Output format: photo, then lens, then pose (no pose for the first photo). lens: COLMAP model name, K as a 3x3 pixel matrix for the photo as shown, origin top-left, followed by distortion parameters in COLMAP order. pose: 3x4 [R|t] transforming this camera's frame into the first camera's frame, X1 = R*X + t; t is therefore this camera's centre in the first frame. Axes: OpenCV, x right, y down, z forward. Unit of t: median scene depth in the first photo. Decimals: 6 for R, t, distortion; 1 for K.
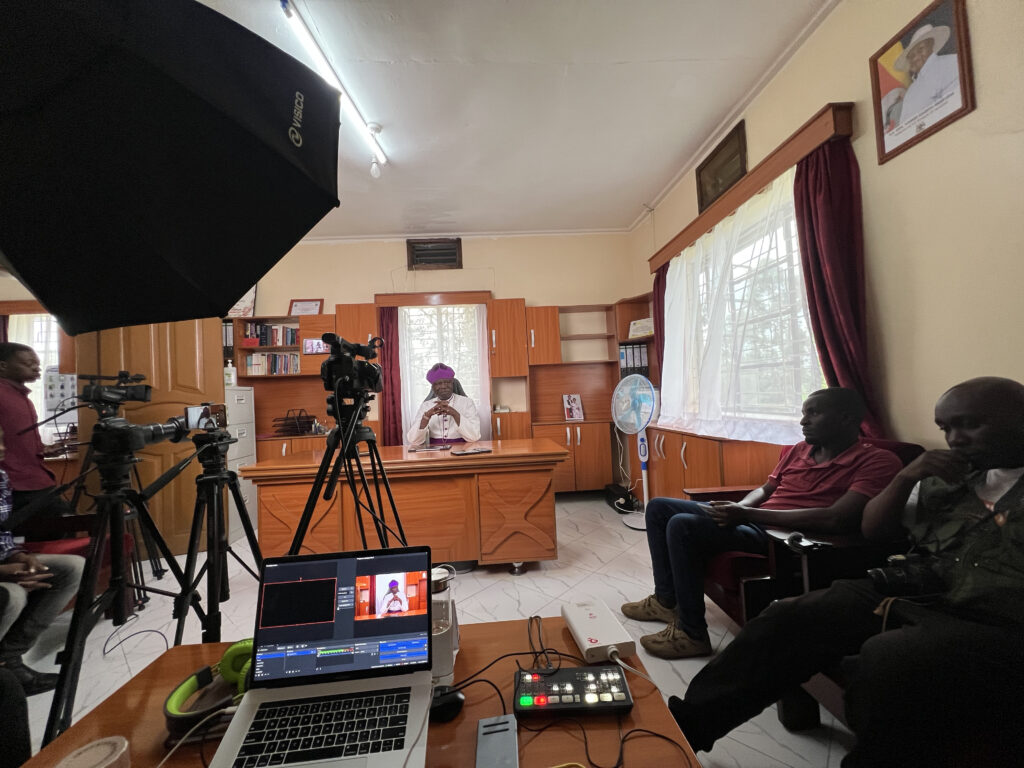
lens RADIAL K [[410.7, 0, 513.6], [0, 410.7, 382.2], [0, 0, 1]] dist [-0.001273, 0.000077]
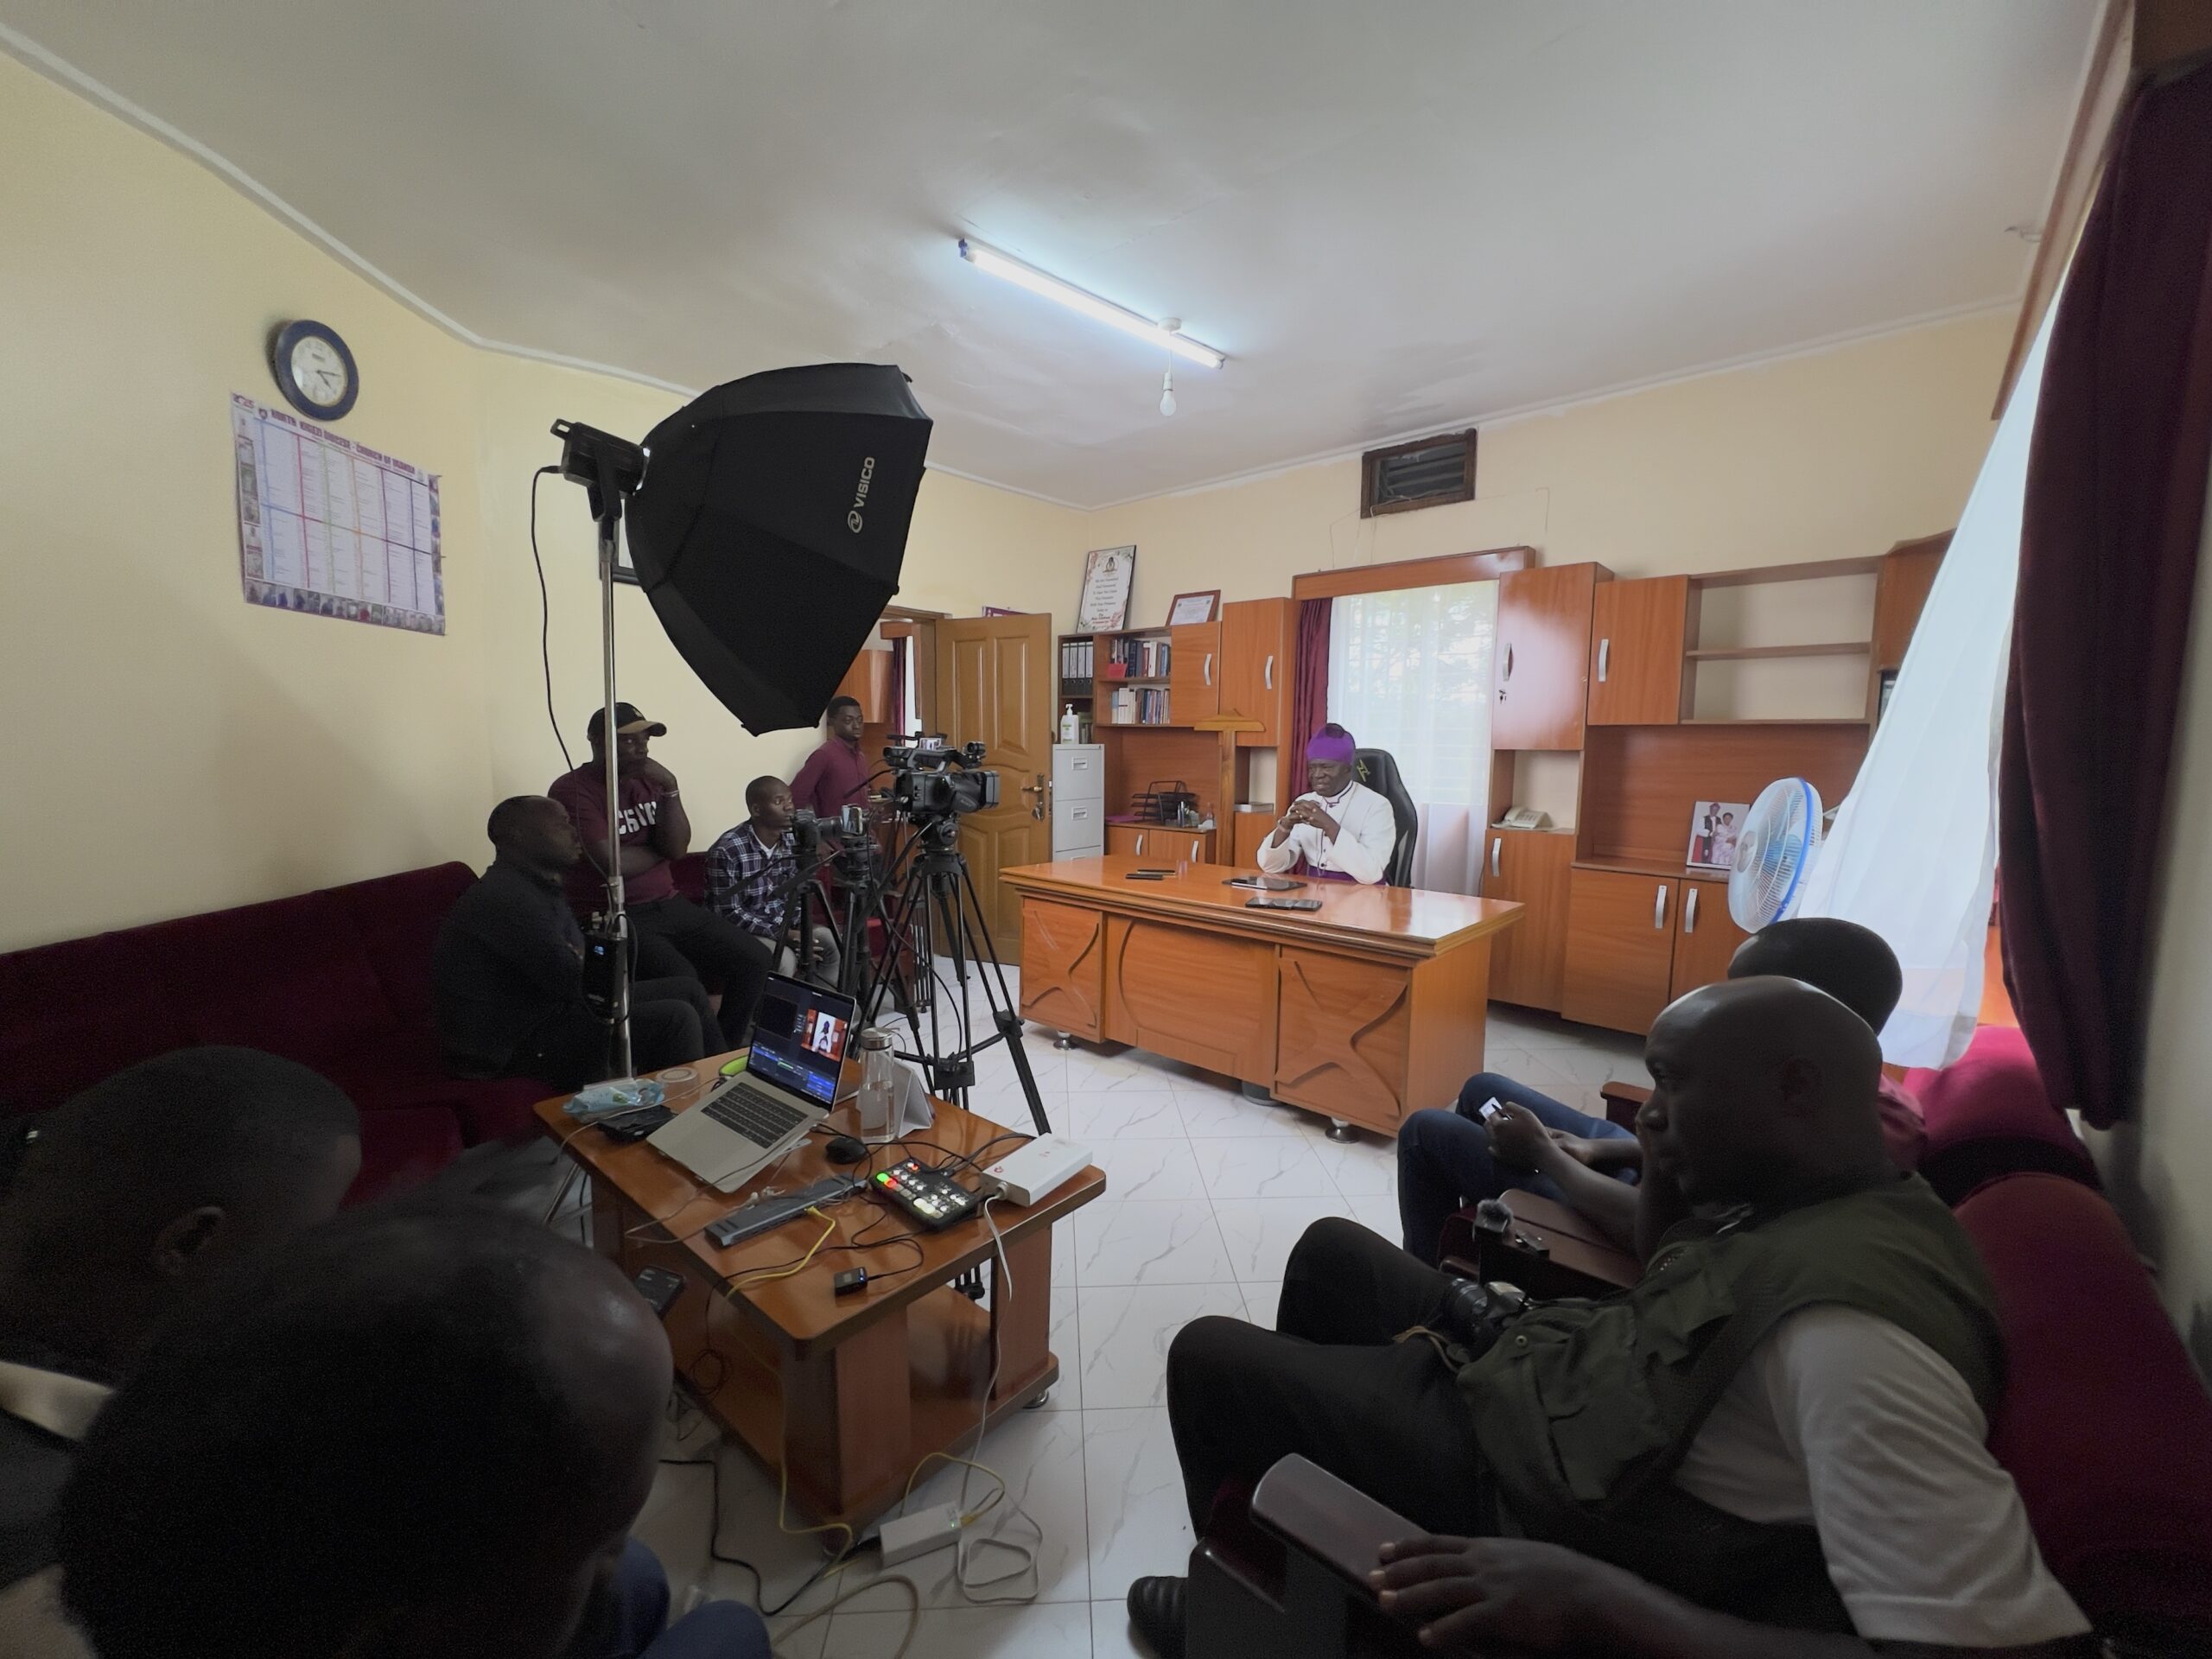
lens RADIAL K [[889.7, 0, 1105.7], [0, 889.7, 825.6], [0, 0, 1]] dist [0.001349, -0.000019]
pose [[0.703155, 0.122773, -0.700357, 0.348328], [-0.018590, 0.987818, 0.154501, -0.073011], [0.710793, -0.095619, 0.696872, -0.000322]]
